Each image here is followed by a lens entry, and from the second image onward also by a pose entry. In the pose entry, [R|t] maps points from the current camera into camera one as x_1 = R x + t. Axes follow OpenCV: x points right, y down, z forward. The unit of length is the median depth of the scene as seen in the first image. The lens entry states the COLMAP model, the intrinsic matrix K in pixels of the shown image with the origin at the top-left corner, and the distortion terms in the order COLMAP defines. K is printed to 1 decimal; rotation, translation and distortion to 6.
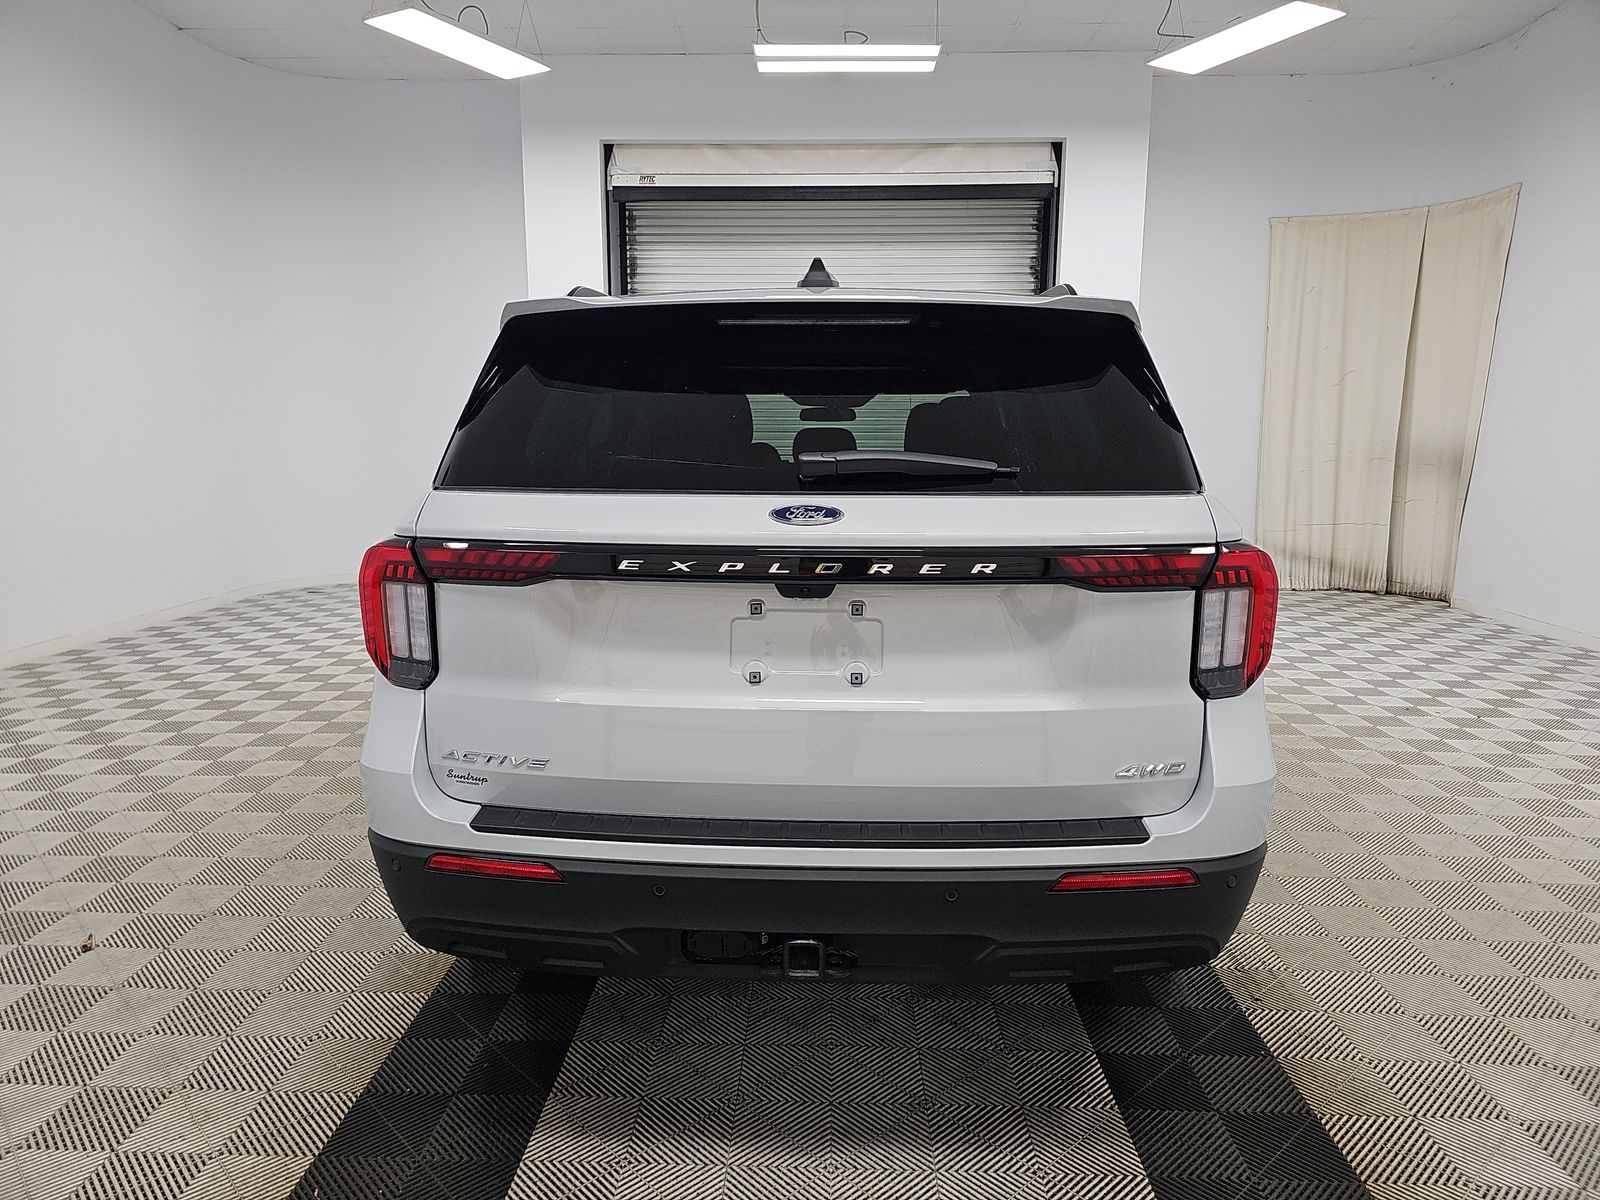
lens RADIAL K [[1059.1, 0, 800.0], [0, 1059.1, 600.0], [0, 0, 1]] dist [0.068141, 0.000607]
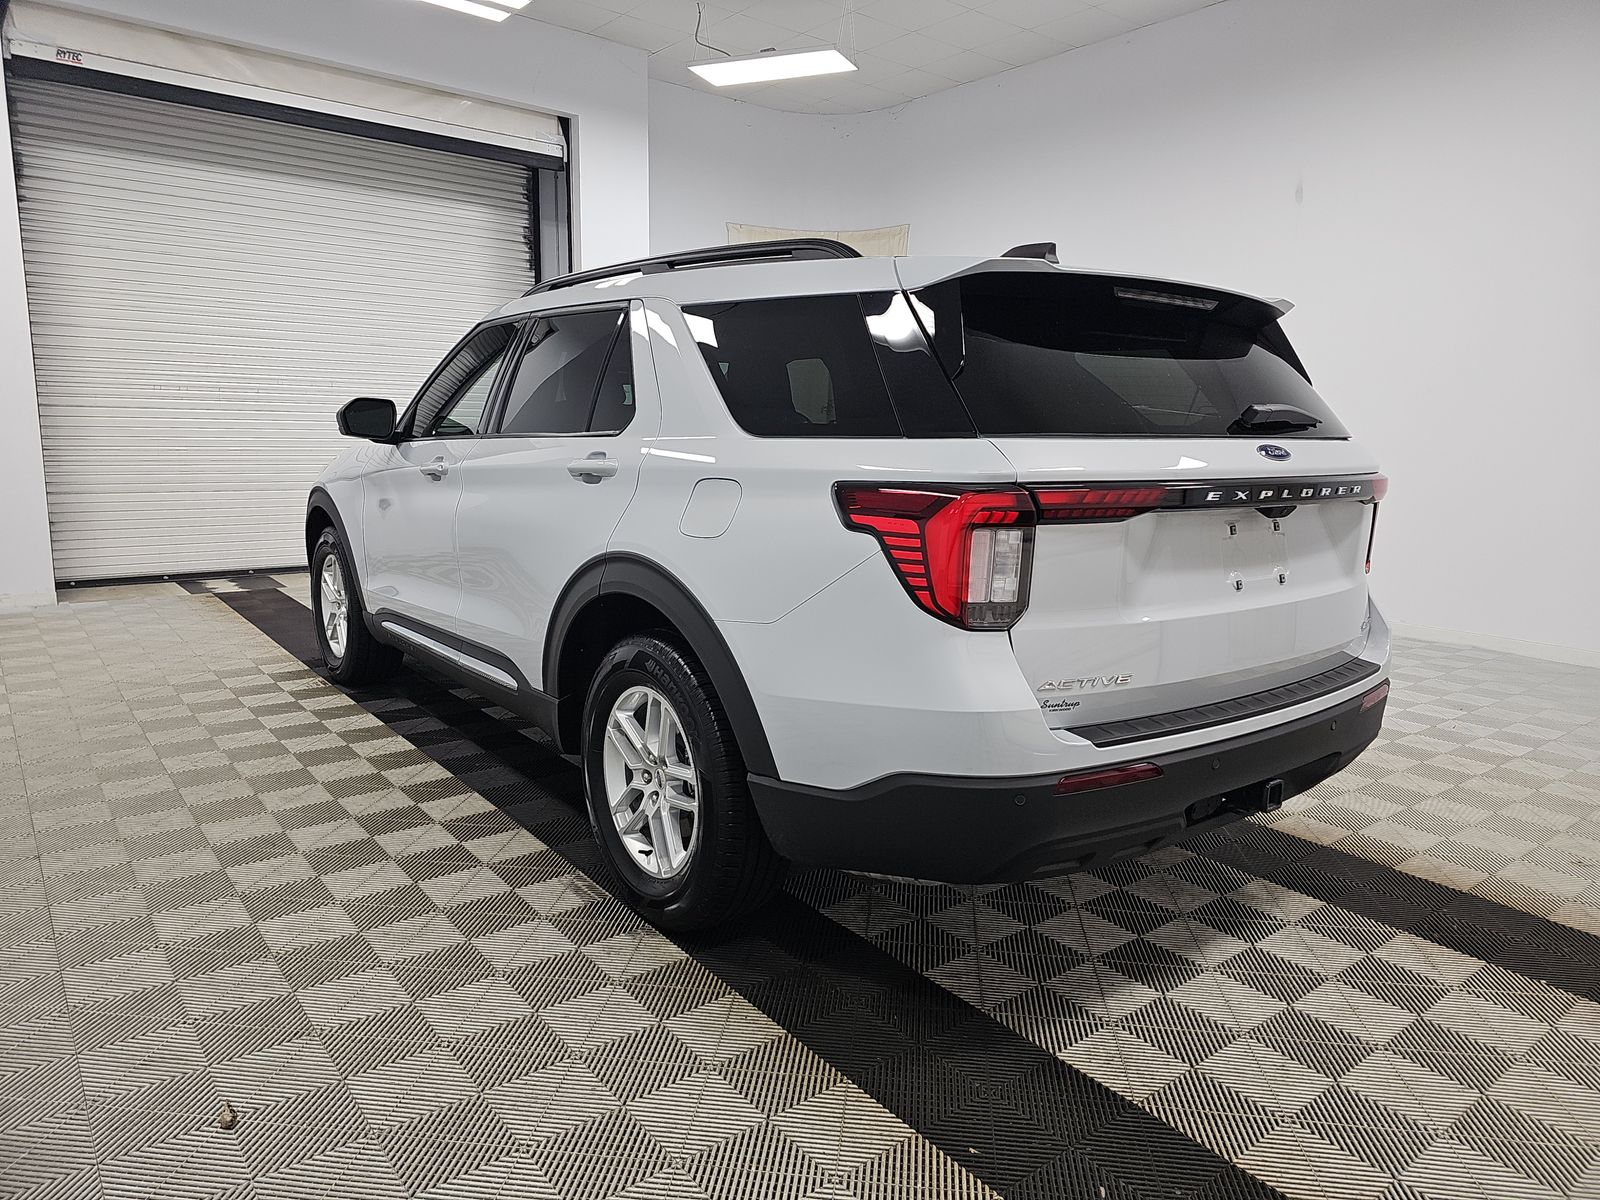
lens RADIAL K [[1084.2, 0, 800.0], [0, 1084.2, 600.0], [0, 0, 1]] dist [0.031314, -0.001313]
pose [[0.763573, -0.093776, 0.638876, -1.029907], [0.083995, 0.995417, 0.045722, -0.009317], [-0.640236, 0.018750, 0.767950, 0.280375]]
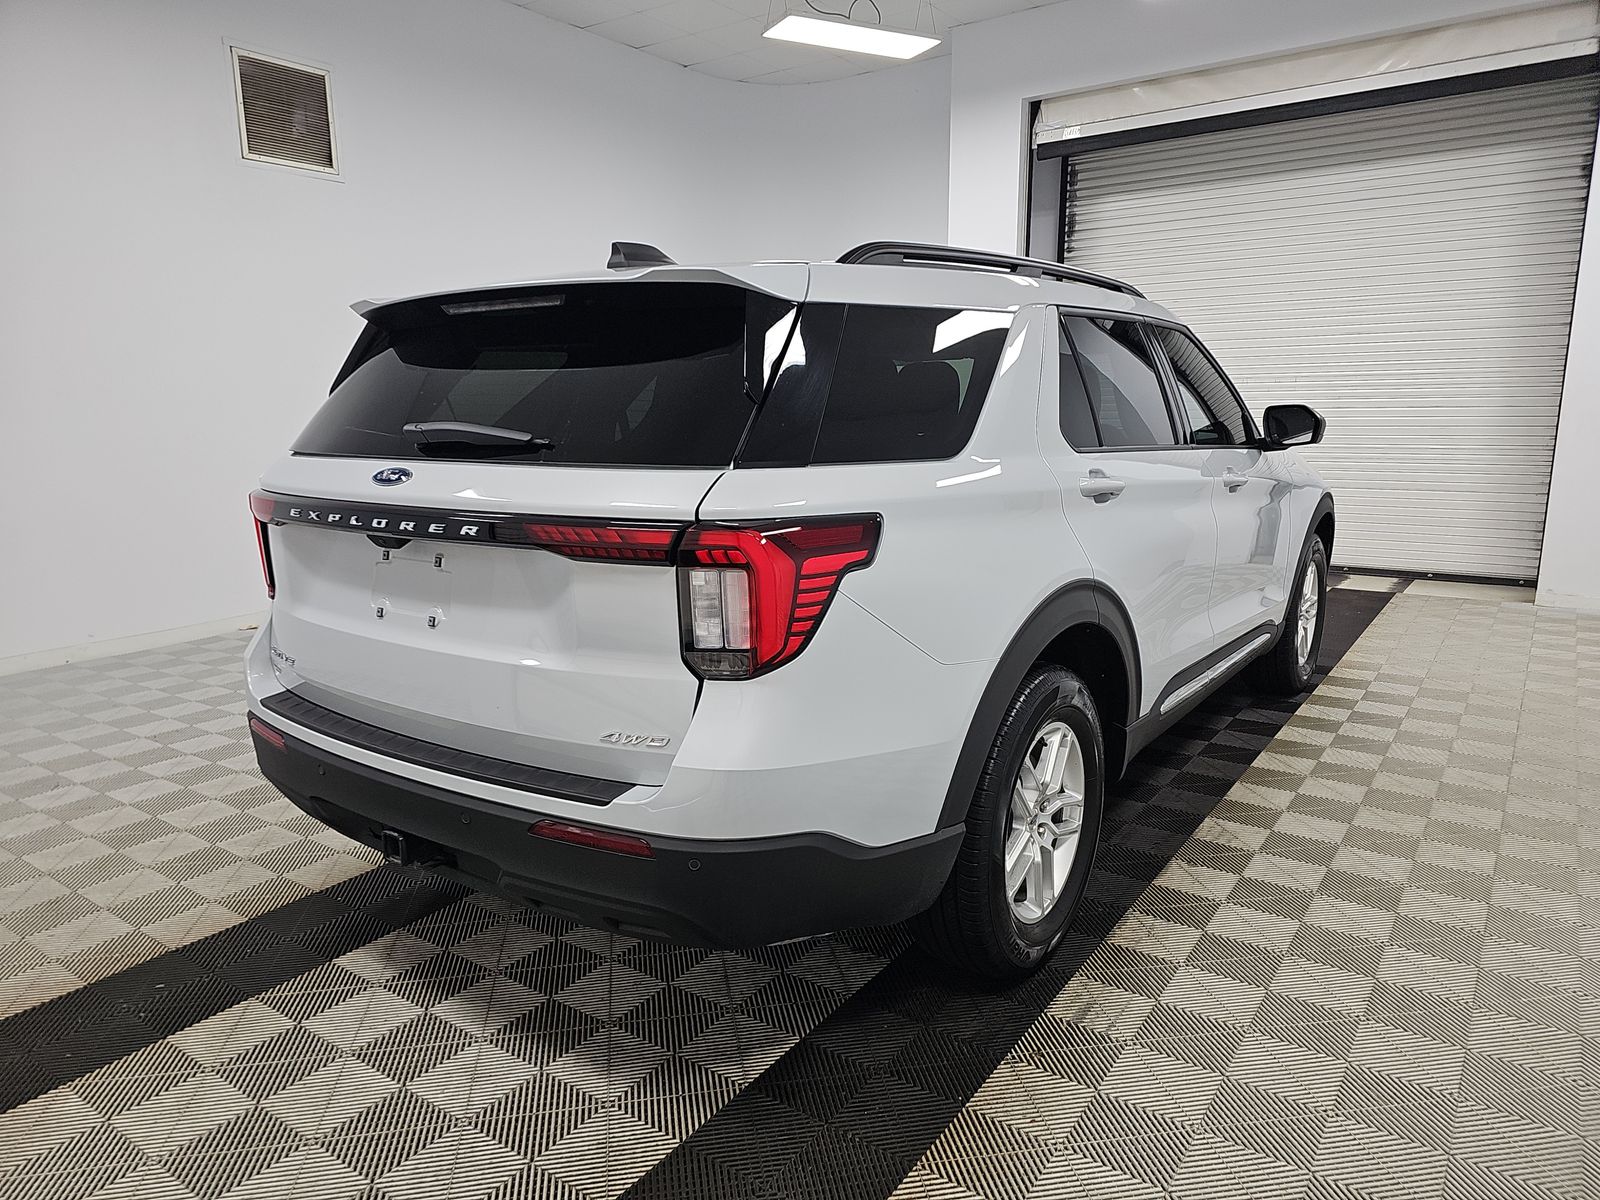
lens RADIAL K [[1097.6, 0, 803.4], [0, 1097.6, 608.4], [0, 0, 1]] dist [0.032259, 0.000418]
pose [[0.832510, 0.092325, -0.546263, 0.846666], [-0.074302, 0.995715, 0.055049, -0.029263], [0.549005, -0.005240, 0.835803, 0.174512]]
